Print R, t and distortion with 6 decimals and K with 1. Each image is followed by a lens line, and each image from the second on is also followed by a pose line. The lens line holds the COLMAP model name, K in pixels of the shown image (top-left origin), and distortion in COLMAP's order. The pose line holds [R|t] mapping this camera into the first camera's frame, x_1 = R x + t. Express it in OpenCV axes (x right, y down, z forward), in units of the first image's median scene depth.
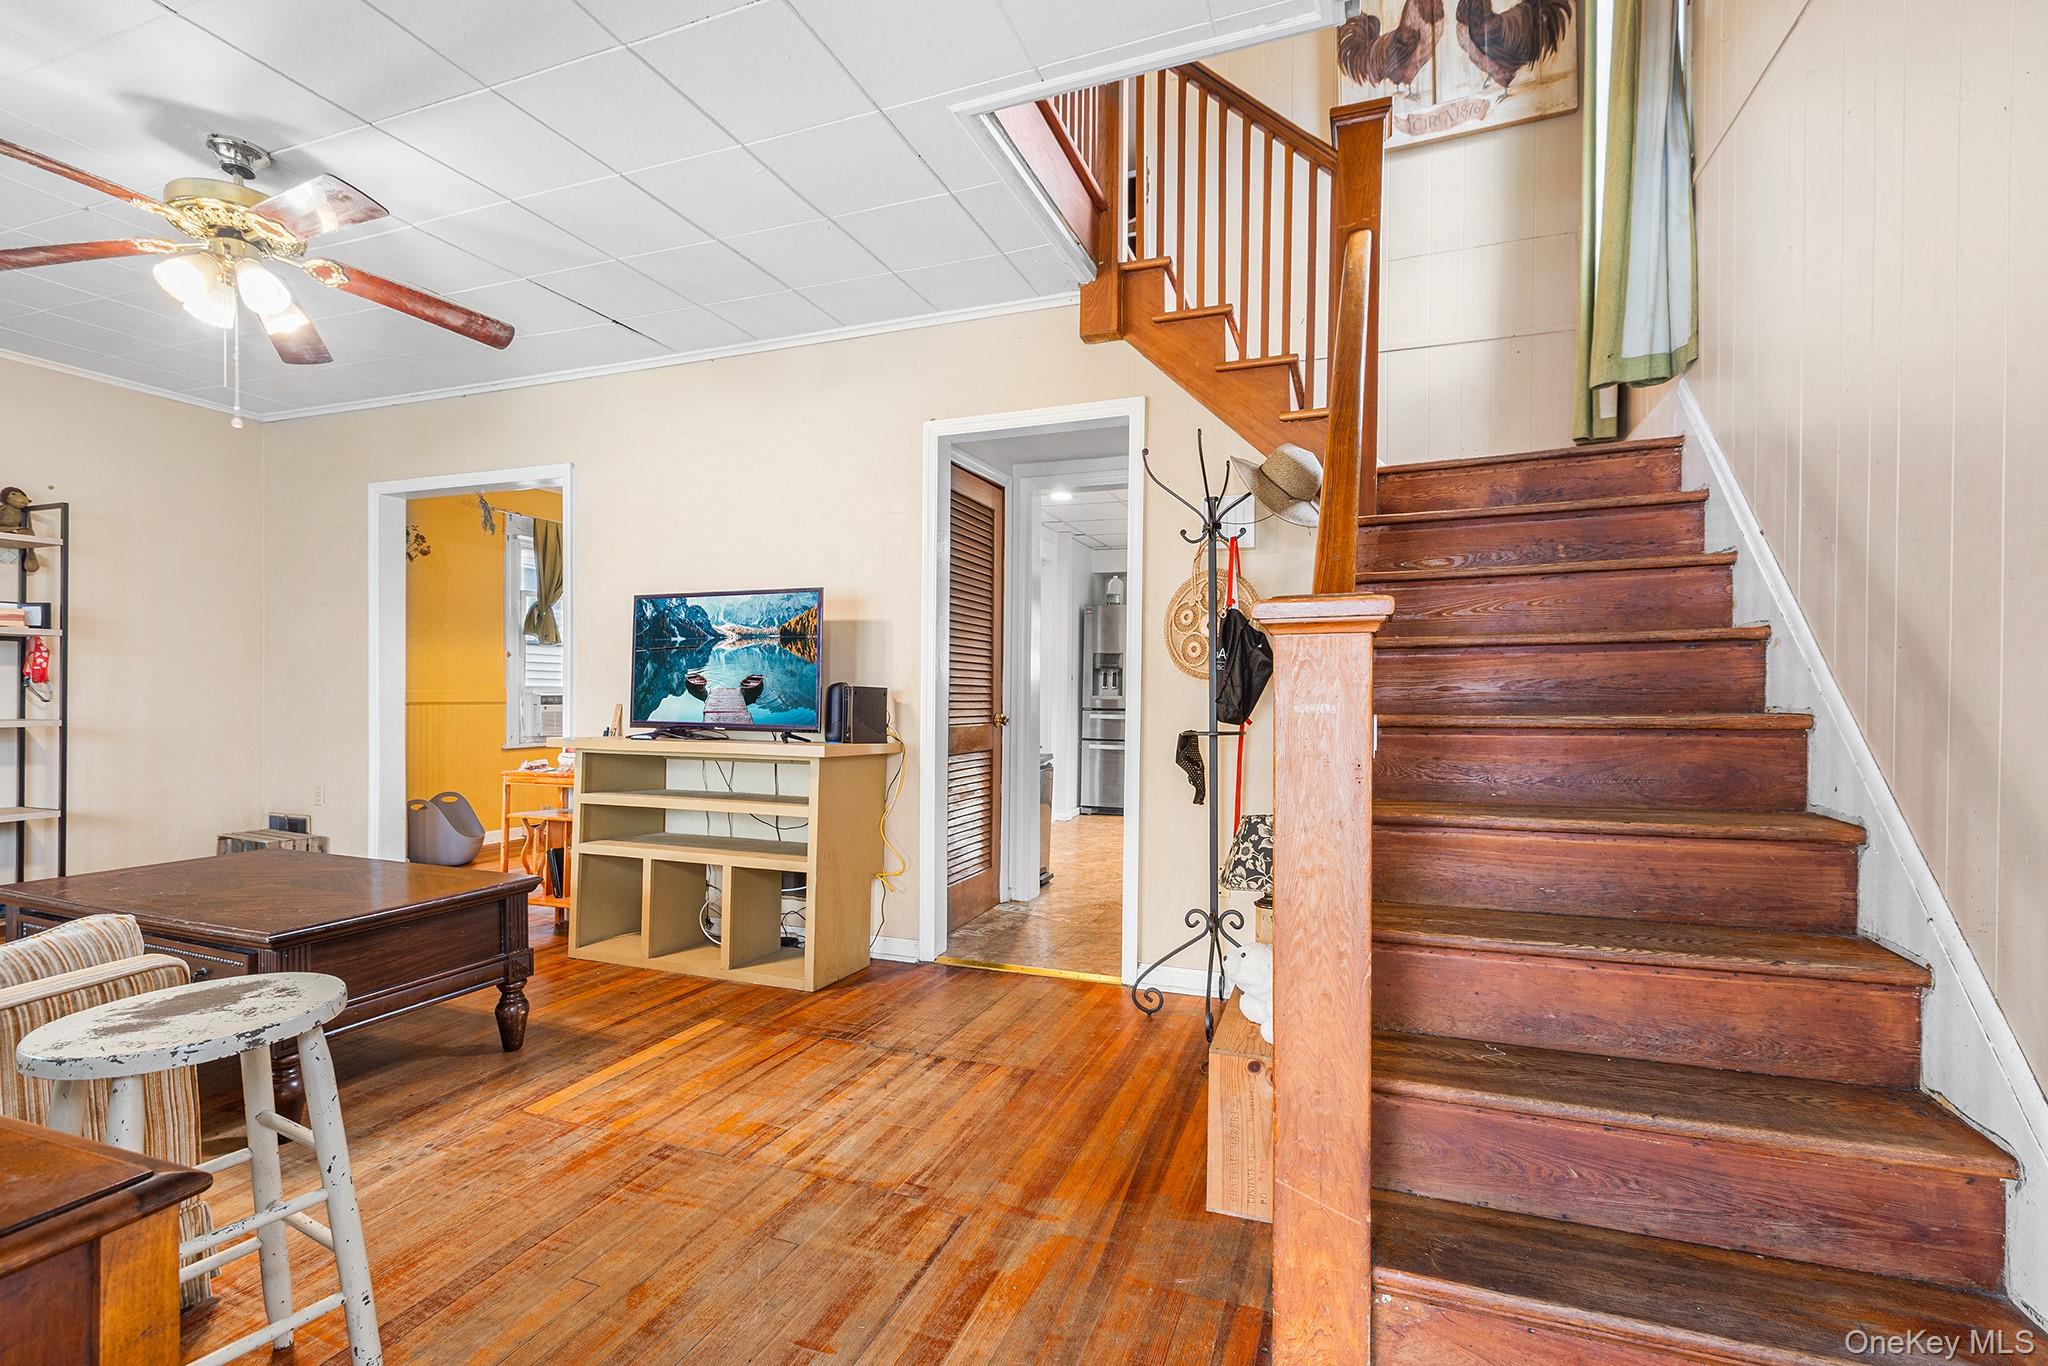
lens RADIAL K [[984.7, 0, 920.2], [0, 984.7, 688.4], [0, 0, 1]] dist [-0.000638, 0.000003]
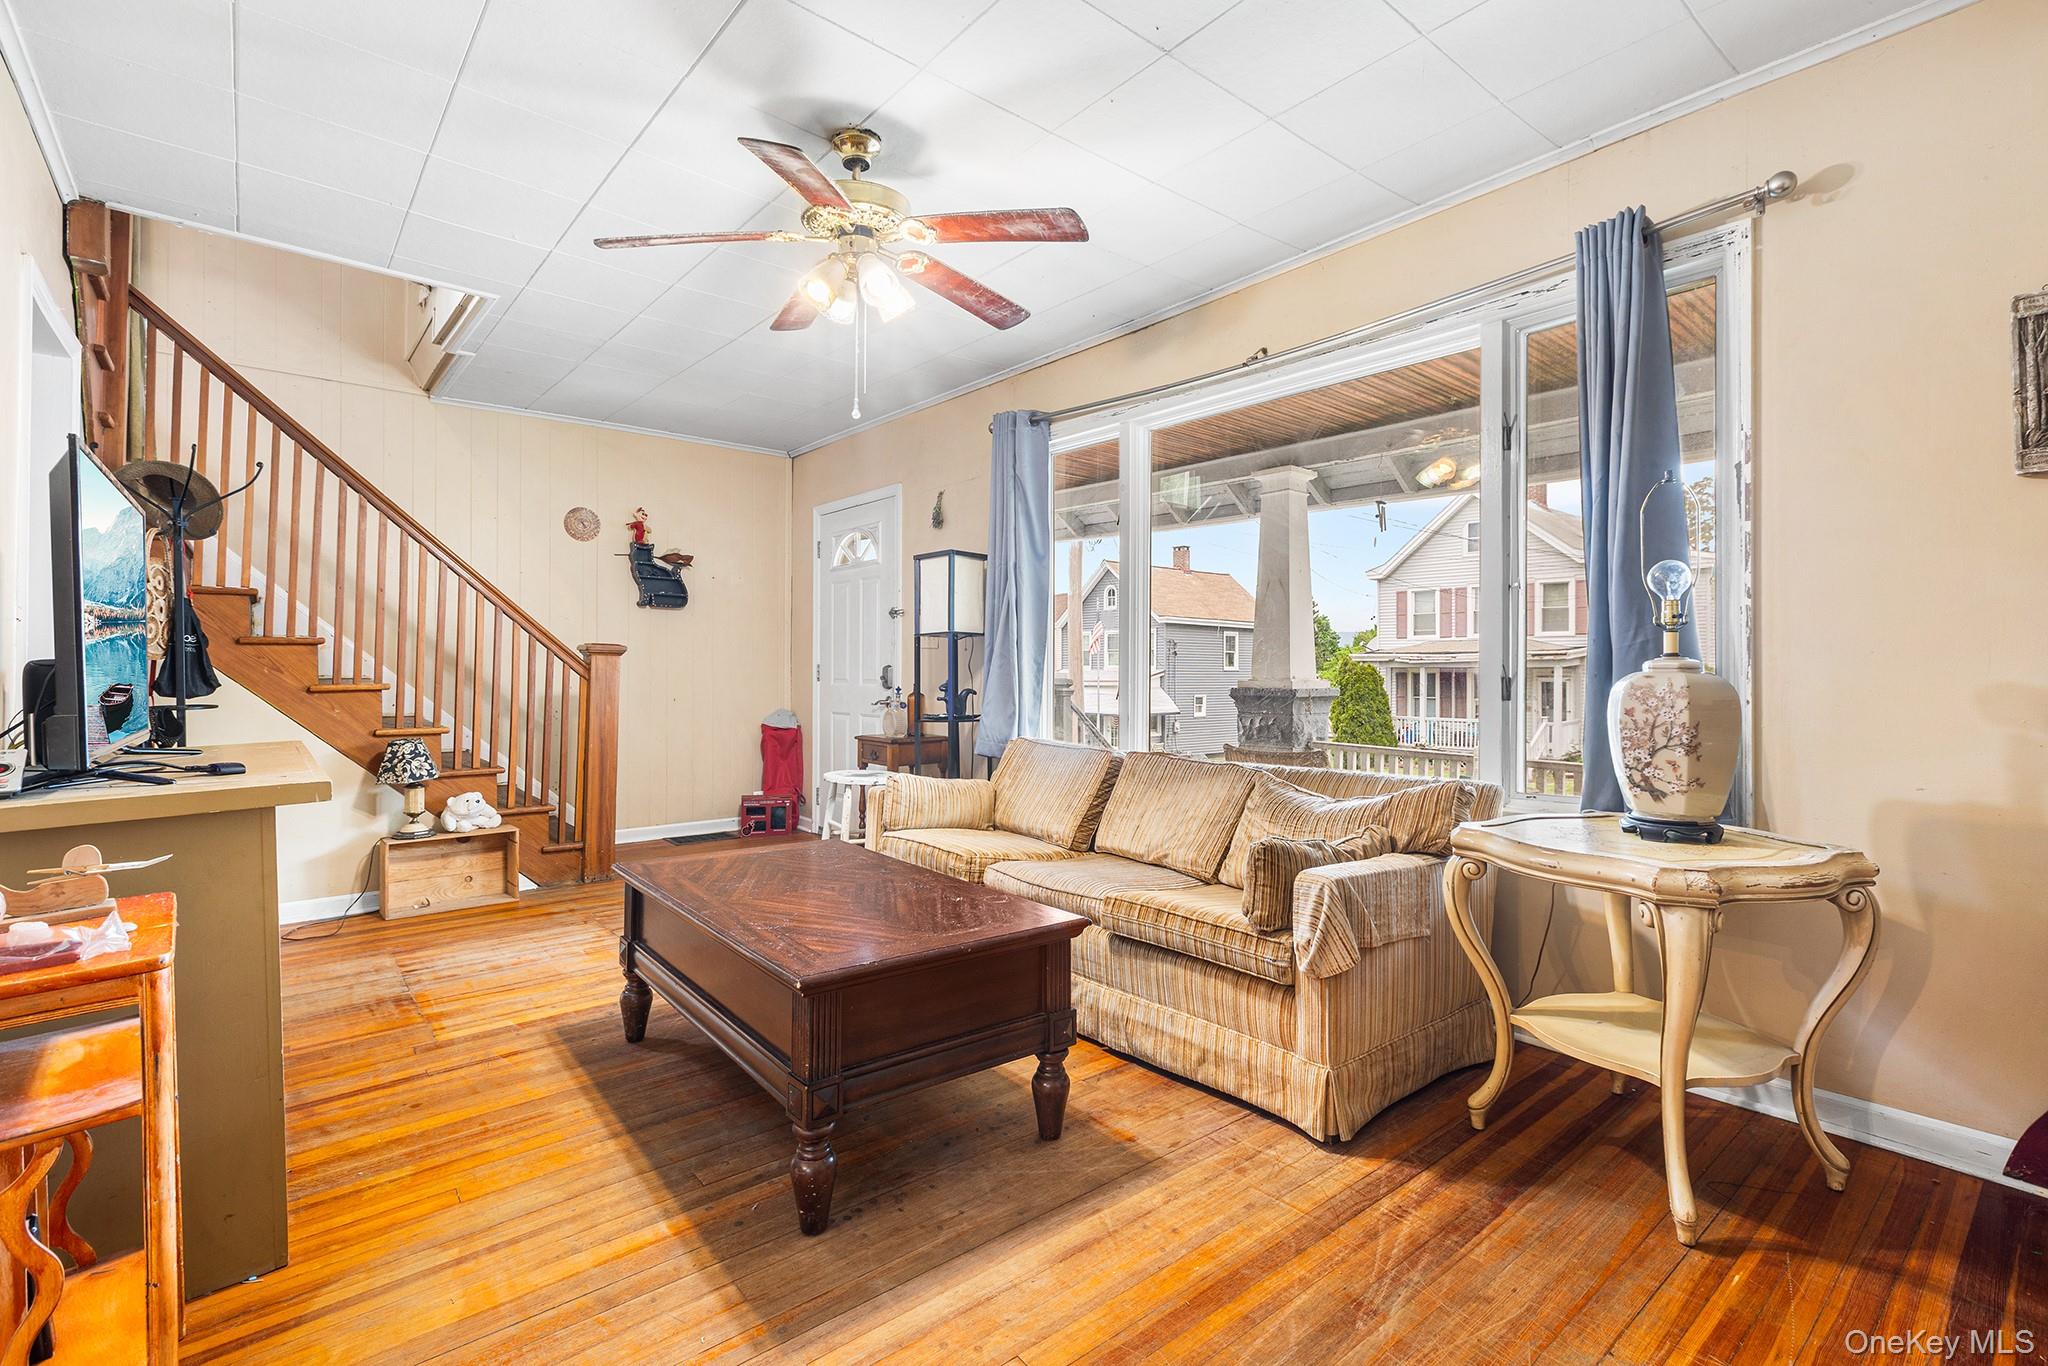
lens RADIAL K [[929.7, 0, 1024.0], [0, 929.7, 683.0], [0, 0, 1]] dist [-0.001013, -0.000195]
pose [[-0.904953, -0.016595, 0.425187, -1.232884], [-0.003622, 0.999503, 0.031304, -0.047196], [-0.425496, 0.026789, -0.904564, 1.750058]]
